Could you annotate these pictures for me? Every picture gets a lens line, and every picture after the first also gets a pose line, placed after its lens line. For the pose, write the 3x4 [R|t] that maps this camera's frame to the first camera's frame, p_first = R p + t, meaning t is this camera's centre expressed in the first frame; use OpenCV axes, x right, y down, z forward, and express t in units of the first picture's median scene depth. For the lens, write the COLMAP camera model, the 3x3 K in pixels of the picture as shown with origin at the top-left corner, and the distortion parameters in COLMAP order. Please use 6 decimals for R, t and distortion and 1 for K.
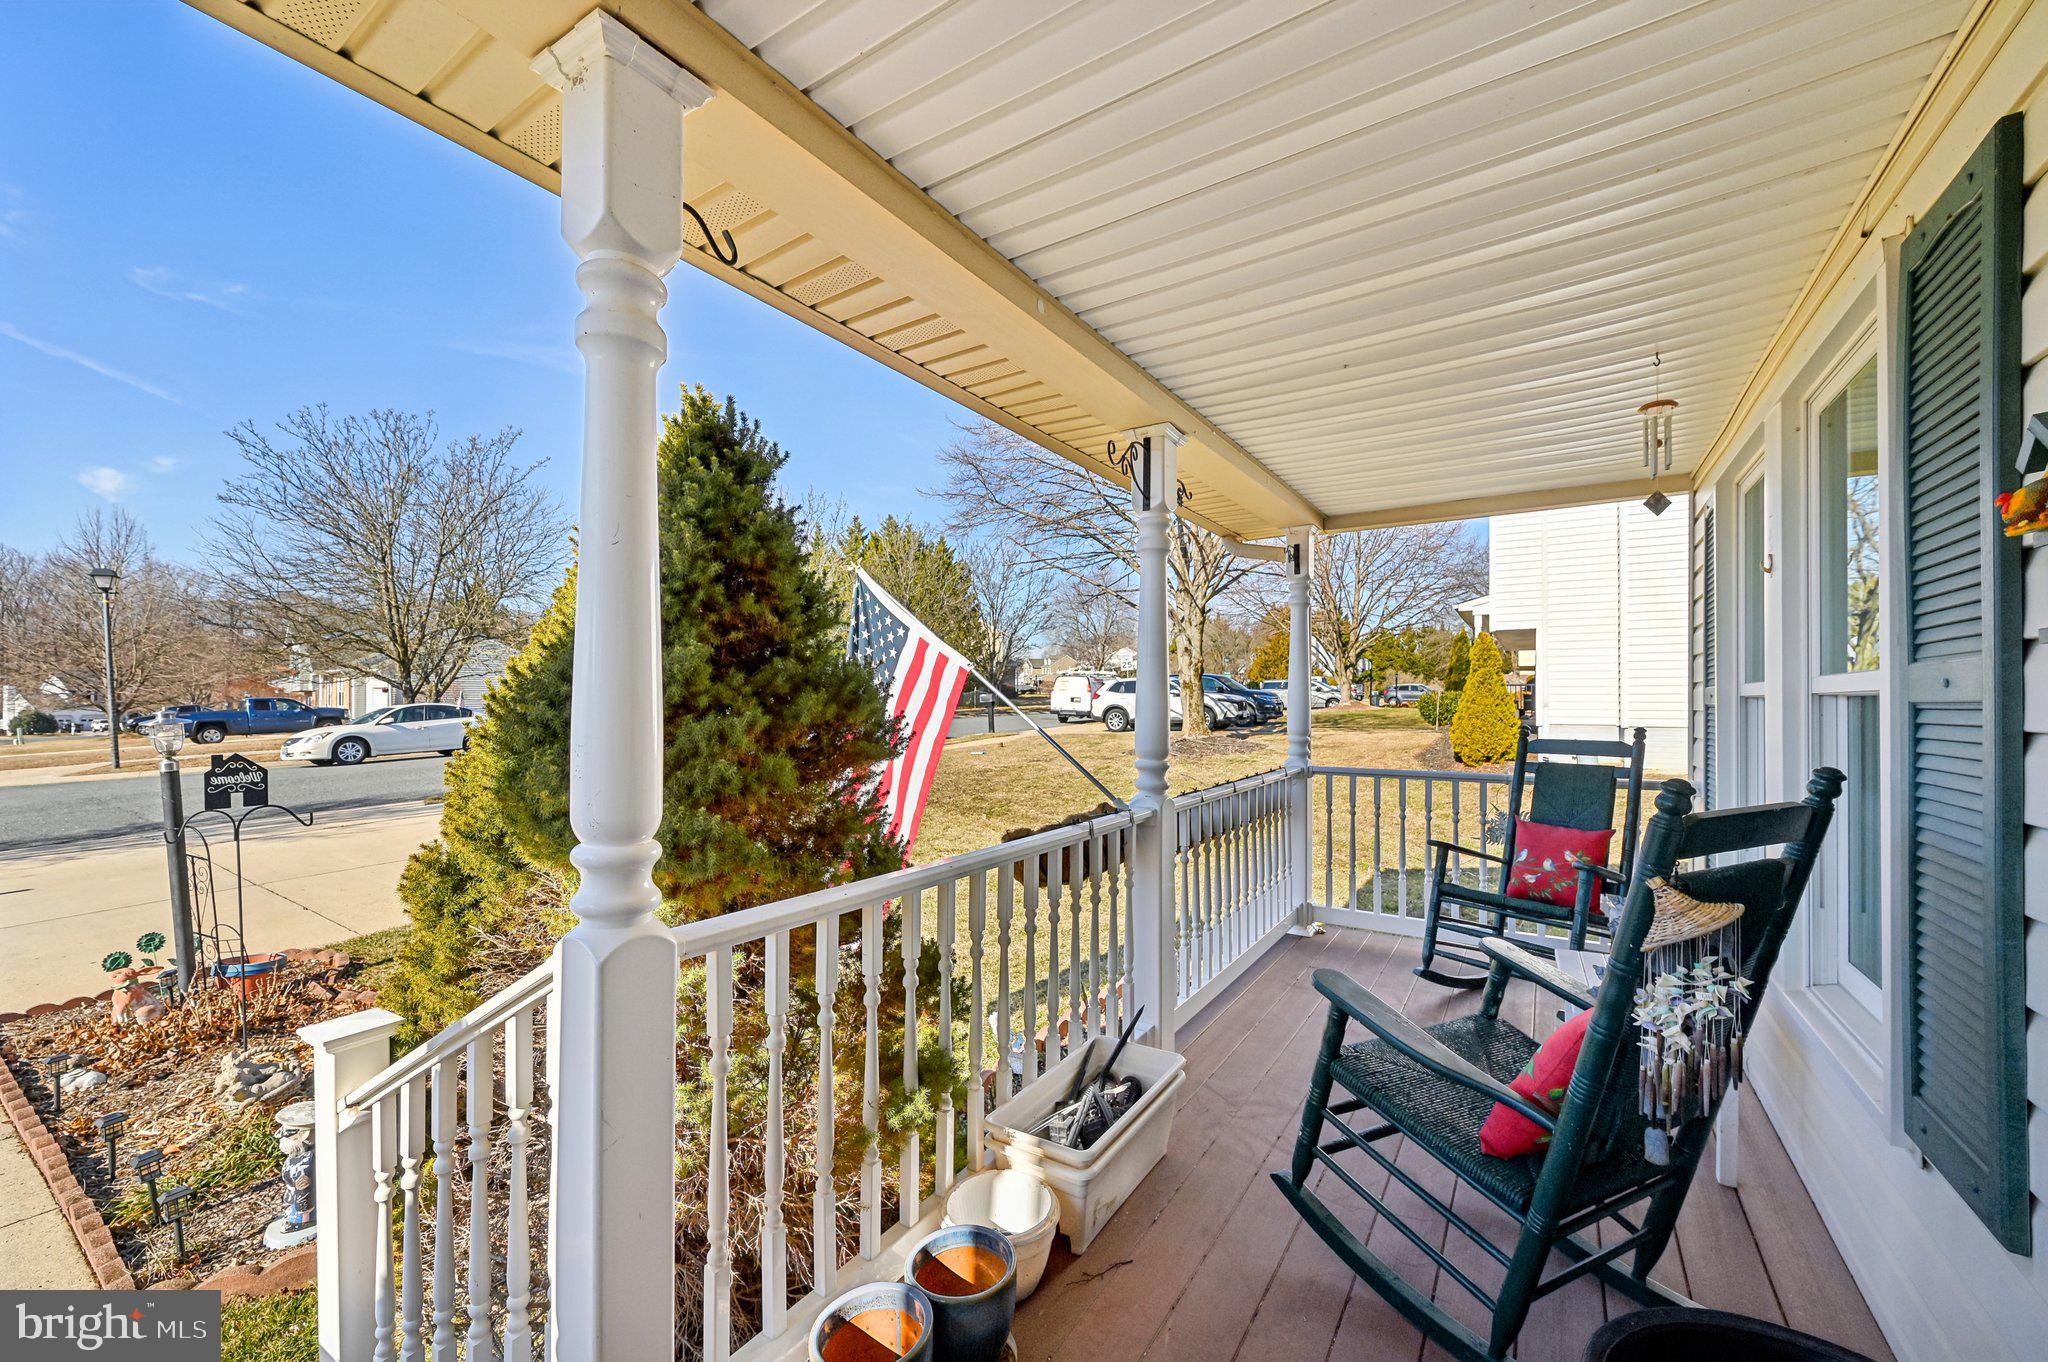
lens RADIAL K [[805.2, 0, 1029.5], [0, 805.2, 704.7], [0, 0, 1]] dist [0.001351, 0.000184]
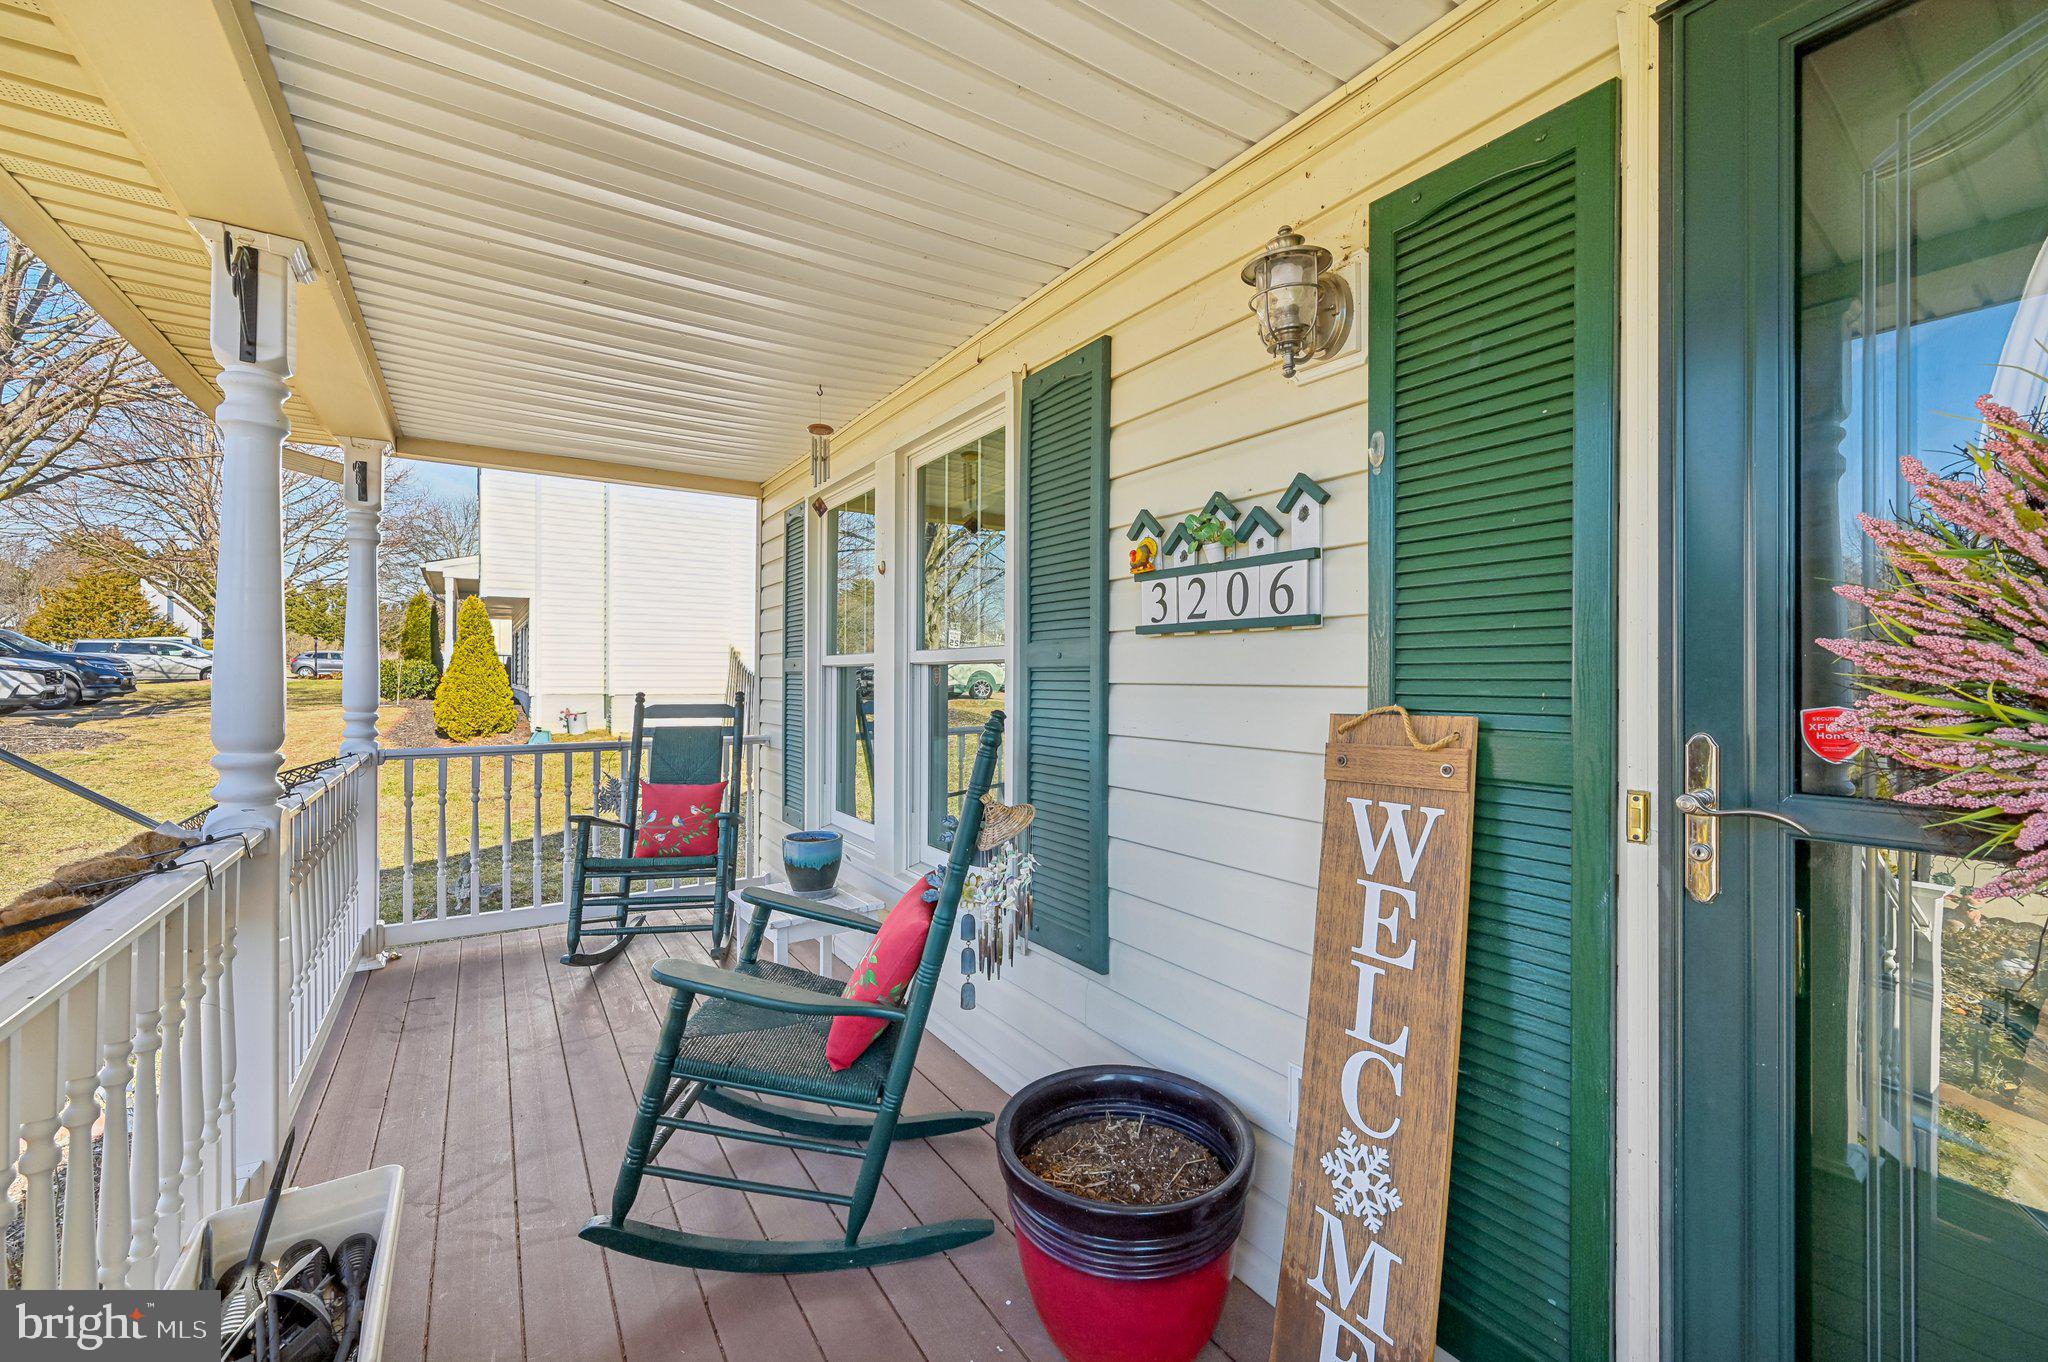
lens RADIAL K [[812.0, 0, 1030.4], [0, 812.0, 685.8], [0, 0, 1]] dist [0.001274, 0.000373]
pose [[0.401438, -0.011872, 0.915809, -0.150748], [0.000704, 0.999920, 0.012654, 0.005122], [-0.915886, -0.004435, 0.401414, 0.133021]]
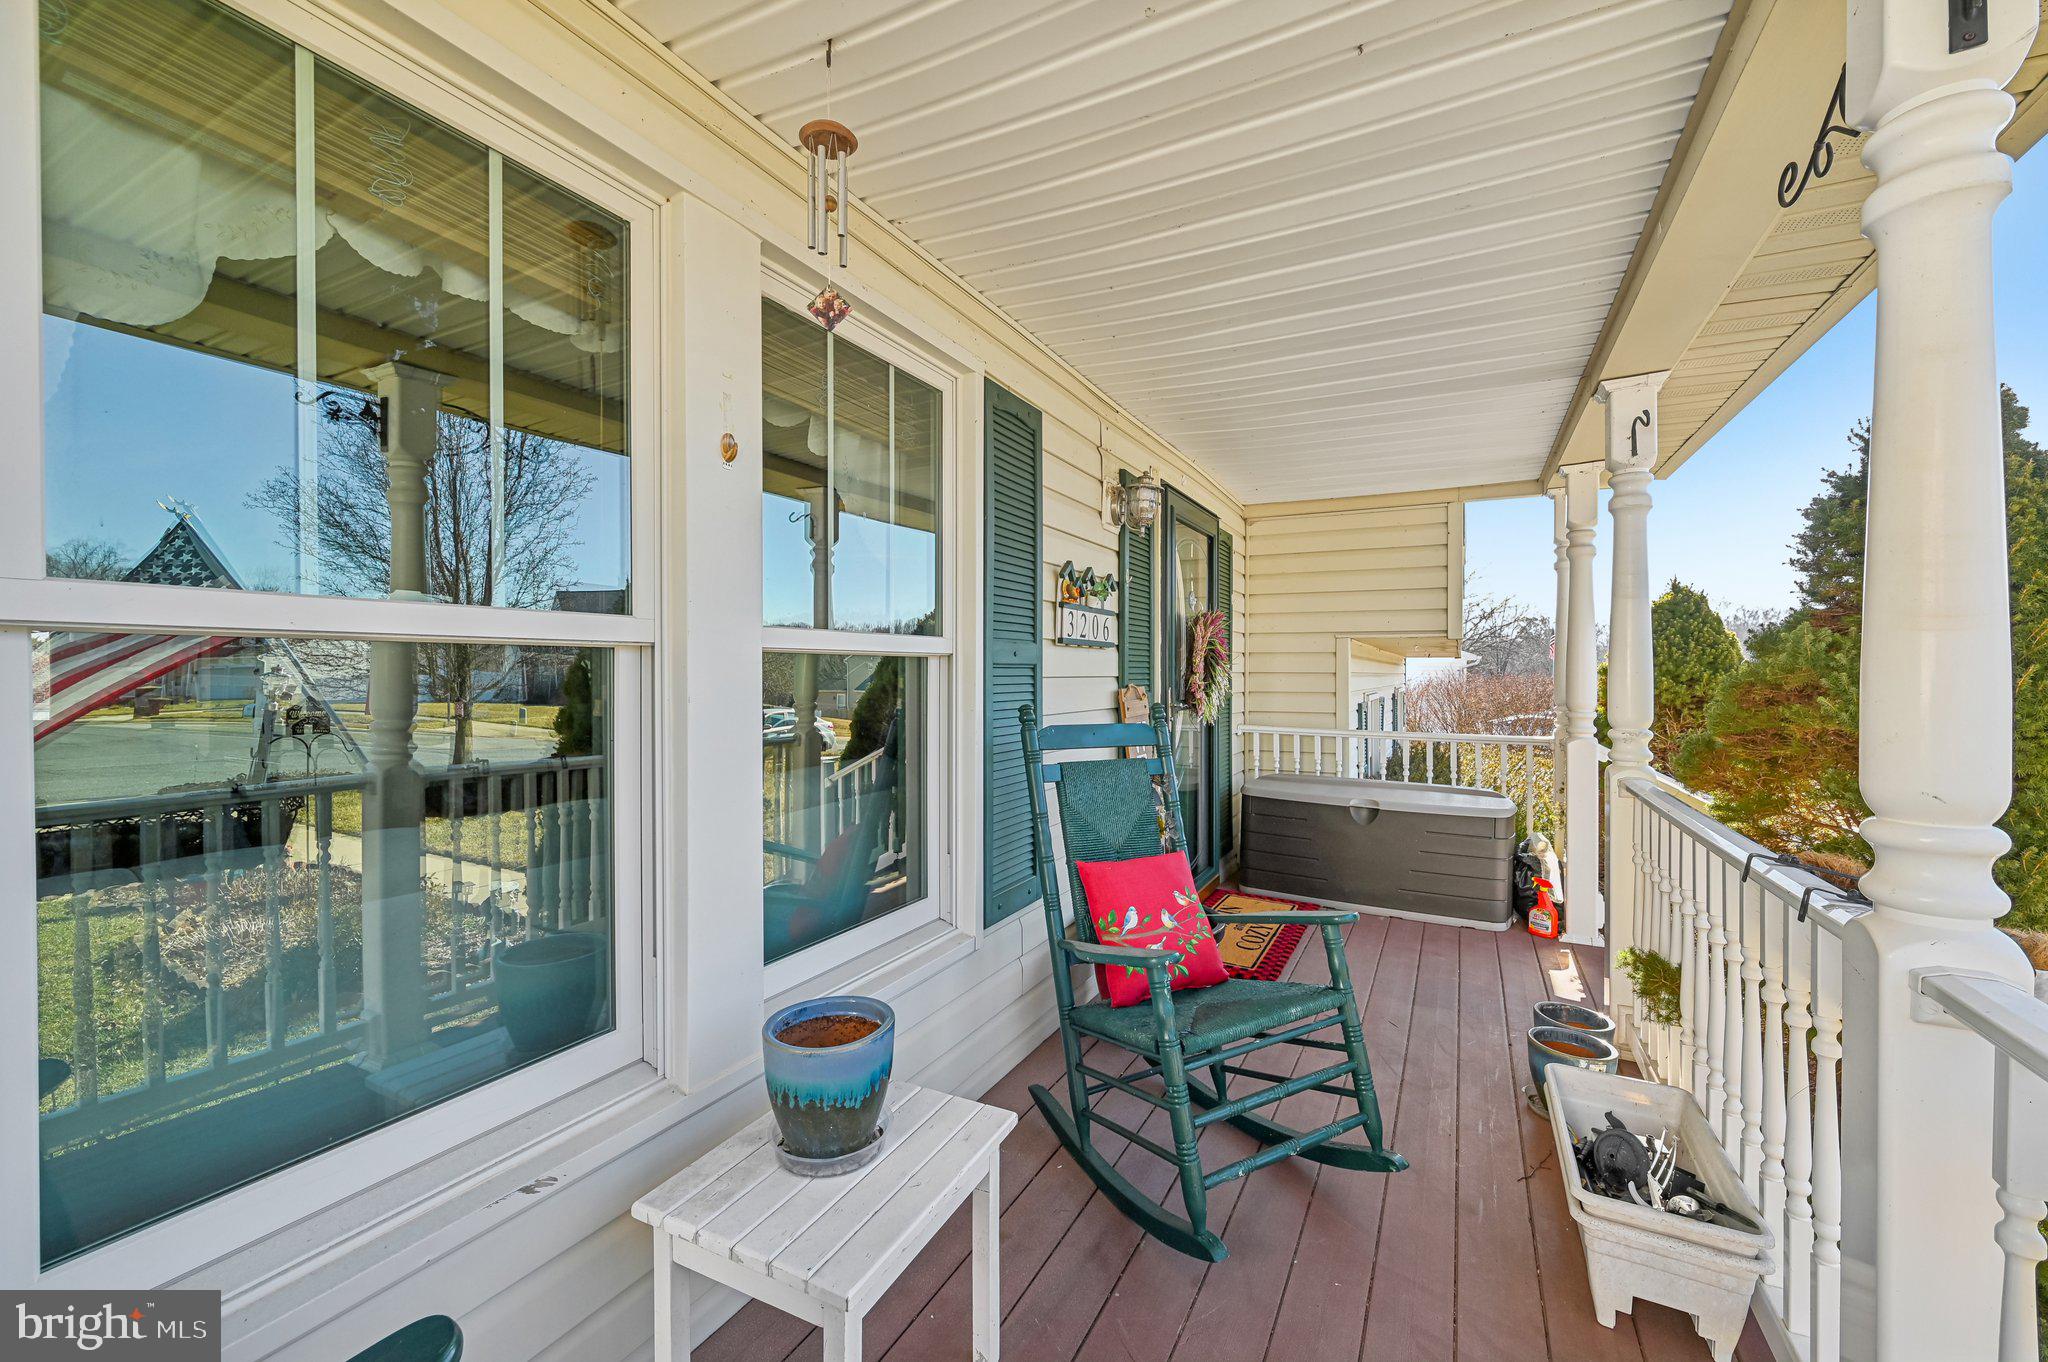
lens RADIAL K [[812.0, 0, 1030.4], [0, 812.0, 685.8], [0, 0, 1]] dist [0.001274, 0.000373]
pose [[-0.996857, -0.002656, -0.079181, 0.394035], [-0.004070, 0.999835, 0.017707, 0.005277], [0.079121, 0.017974, -0.996703, 0.960096]]
